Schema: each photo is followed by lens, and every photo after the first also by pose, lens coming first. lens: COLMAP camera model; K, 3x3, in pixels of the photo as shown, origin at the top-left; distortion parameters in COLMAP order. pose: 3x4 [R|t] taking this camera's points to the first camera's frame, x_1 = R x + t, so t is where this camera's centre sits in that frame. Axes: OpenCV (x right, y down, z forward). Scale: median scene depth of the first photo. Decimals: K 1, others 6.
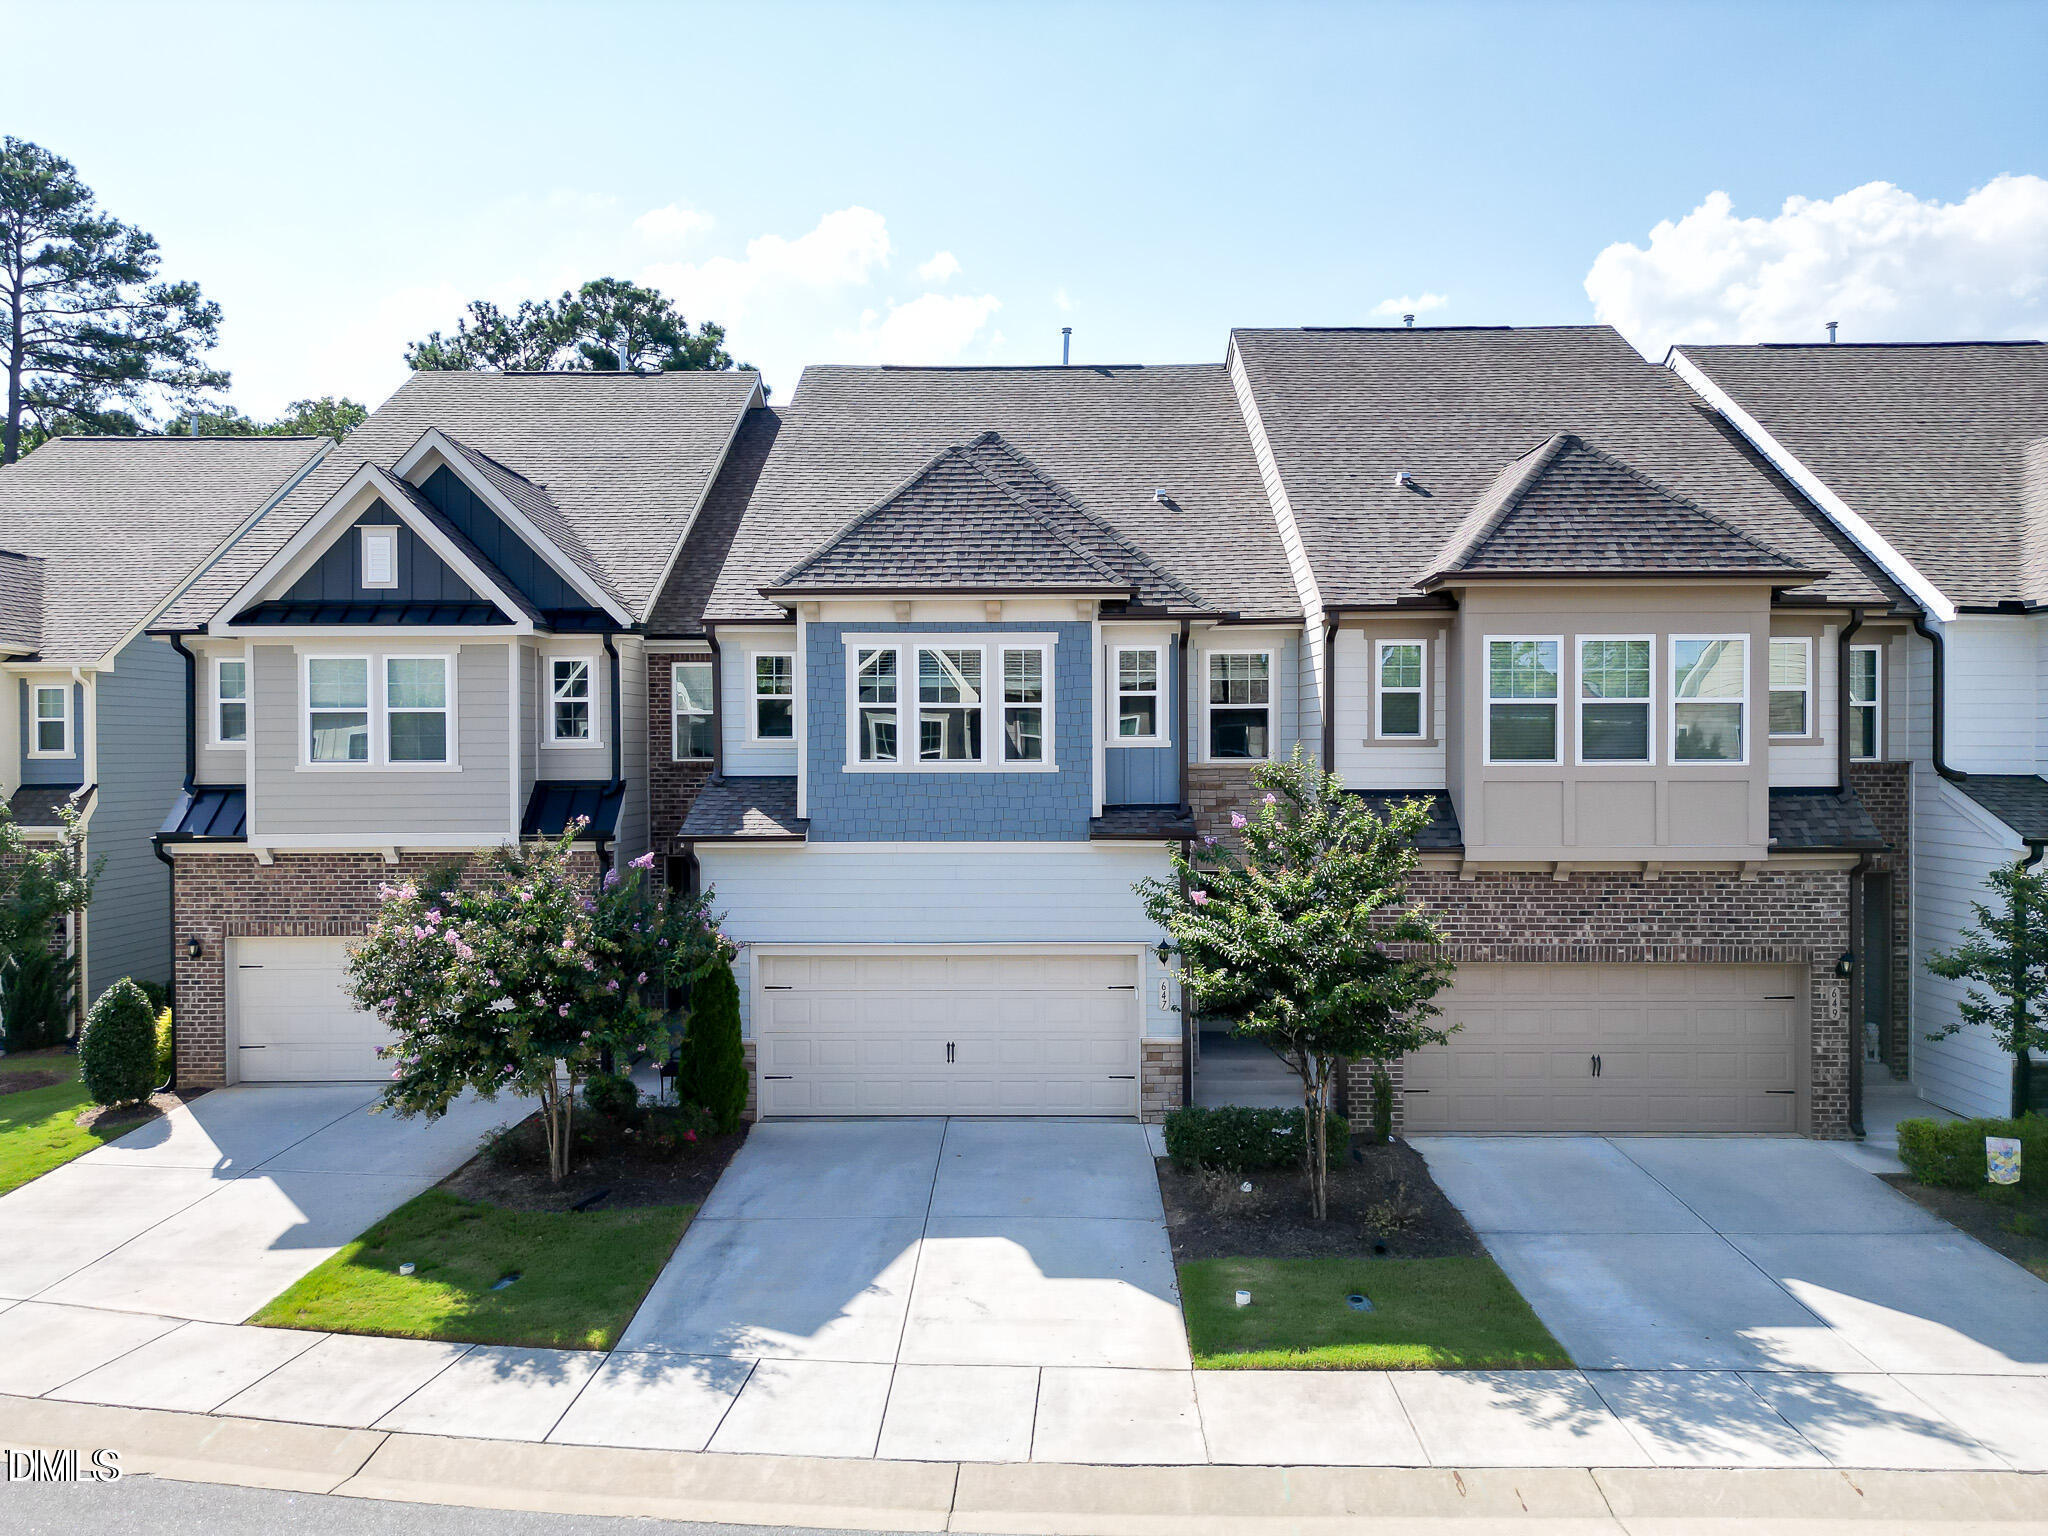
lens RADIAL K [[1442.6, 0, 1022.0], [0, 1442.6, 766.6], [0, 0, 1]] dist [0.009960, -0.006226]
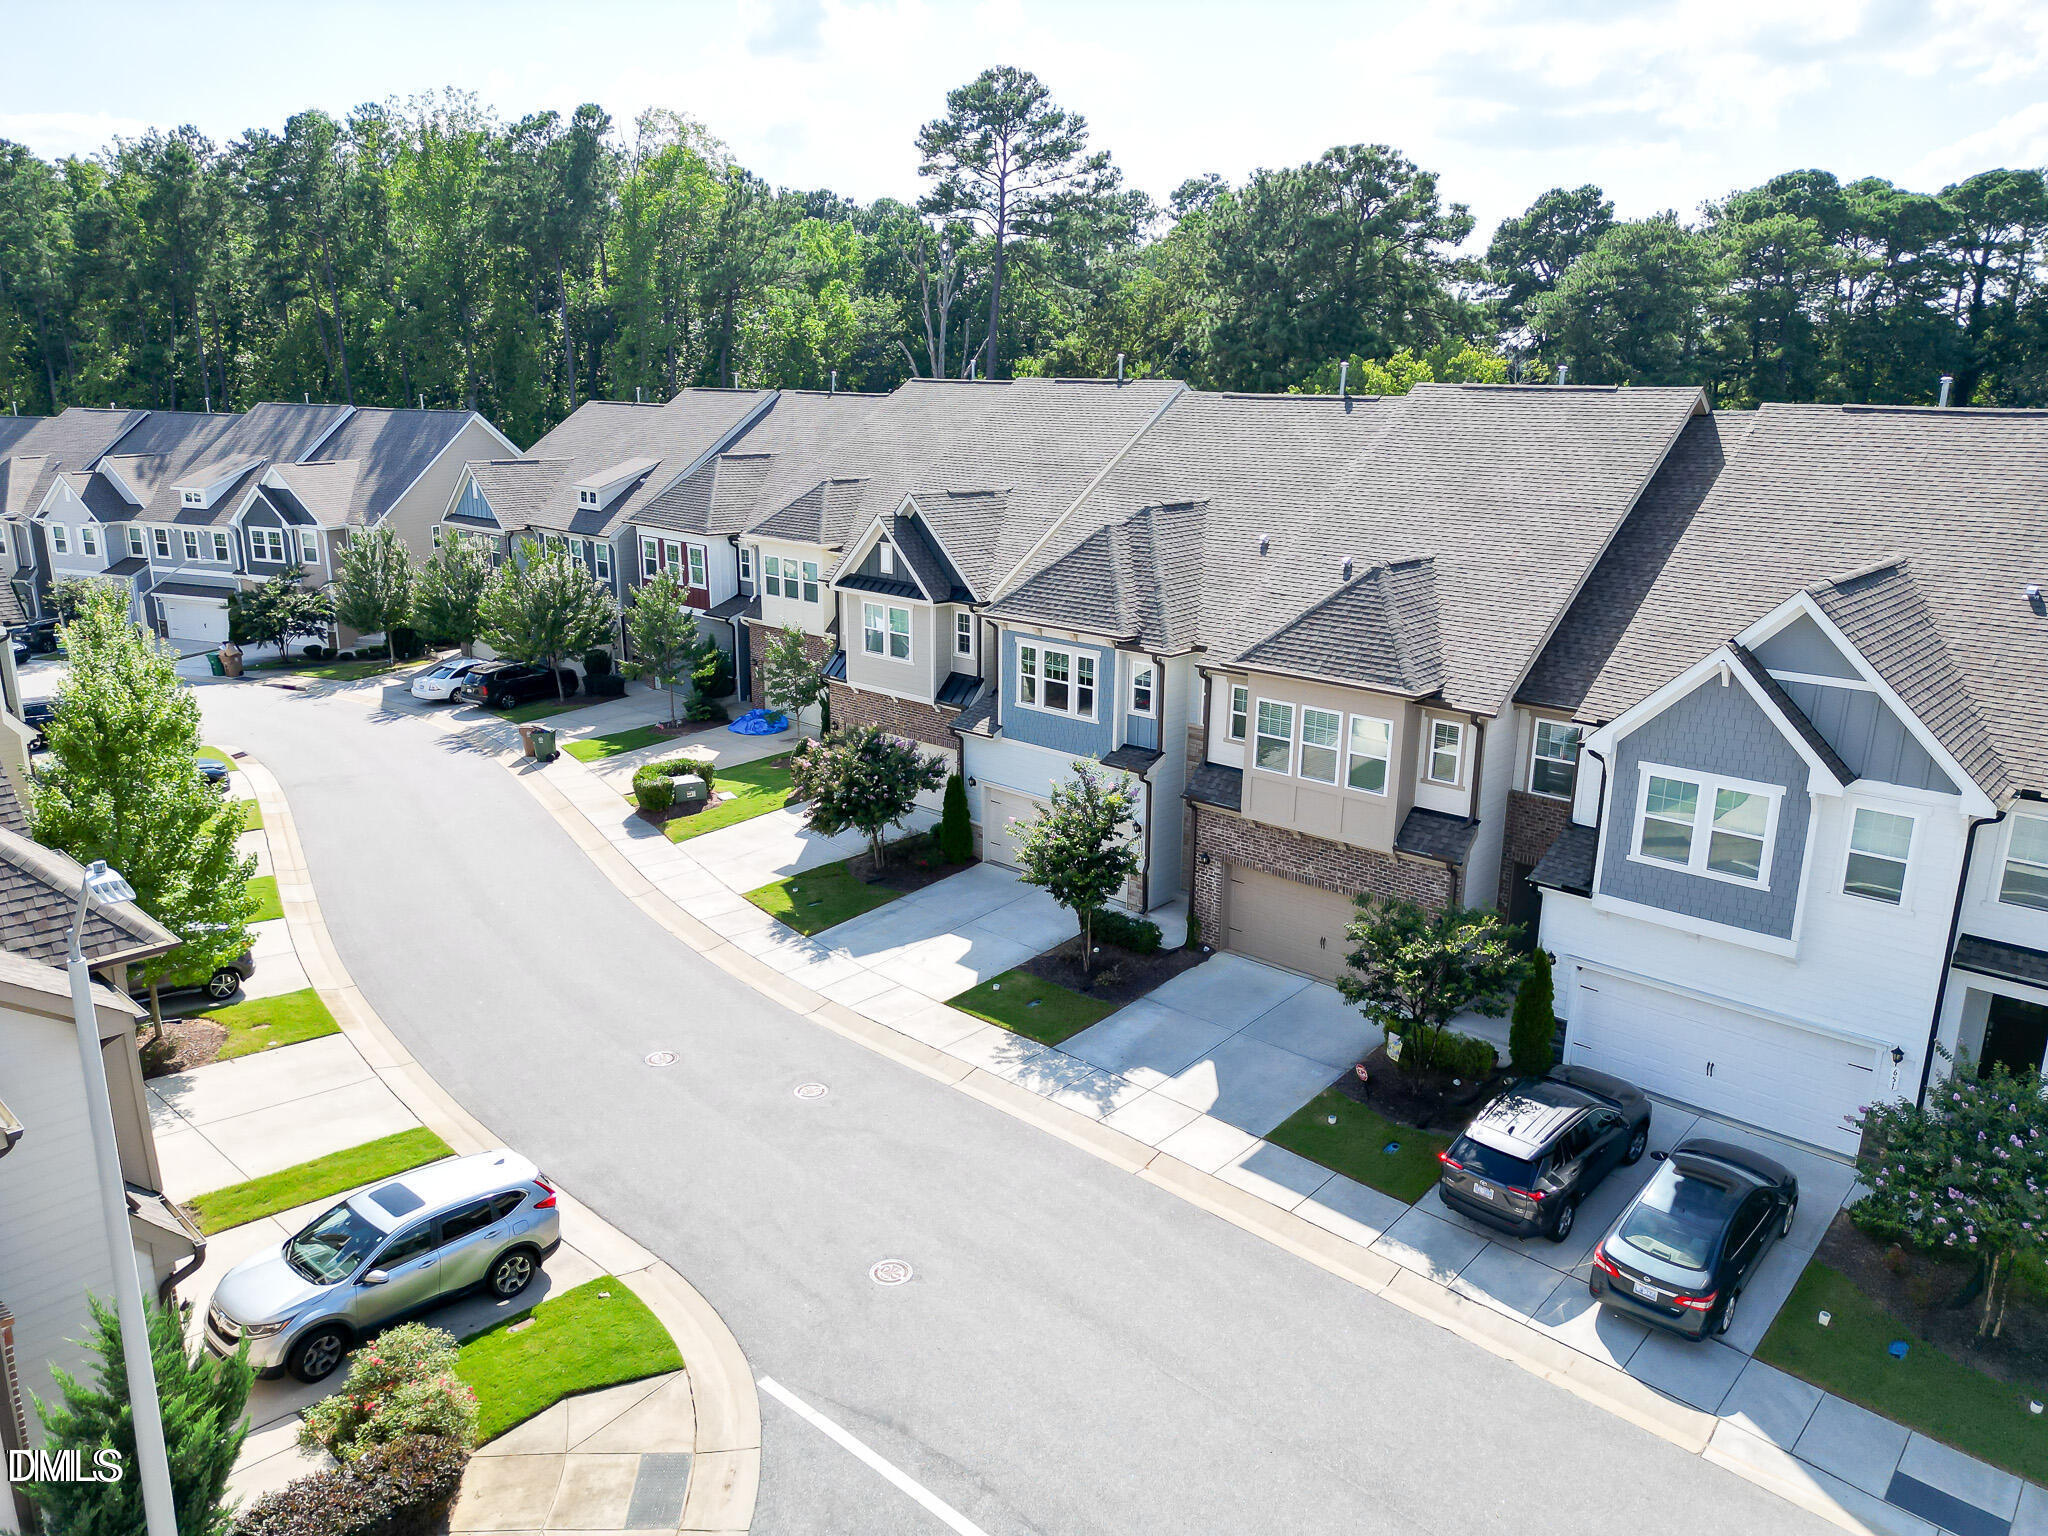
lens RADIAL K [[1442.6, 0, 1026.1], [0, 1442.6, 765.2], [0, 0, 1]] dist [0.009960, -0.006226]
pose [[0.741883, 0.185913, -0.644241, 1.187565], [-0.016177, 0.965477, 0.259986, -0.435720], [0.670334, -0.182457, 0.719278, -0.440727]]
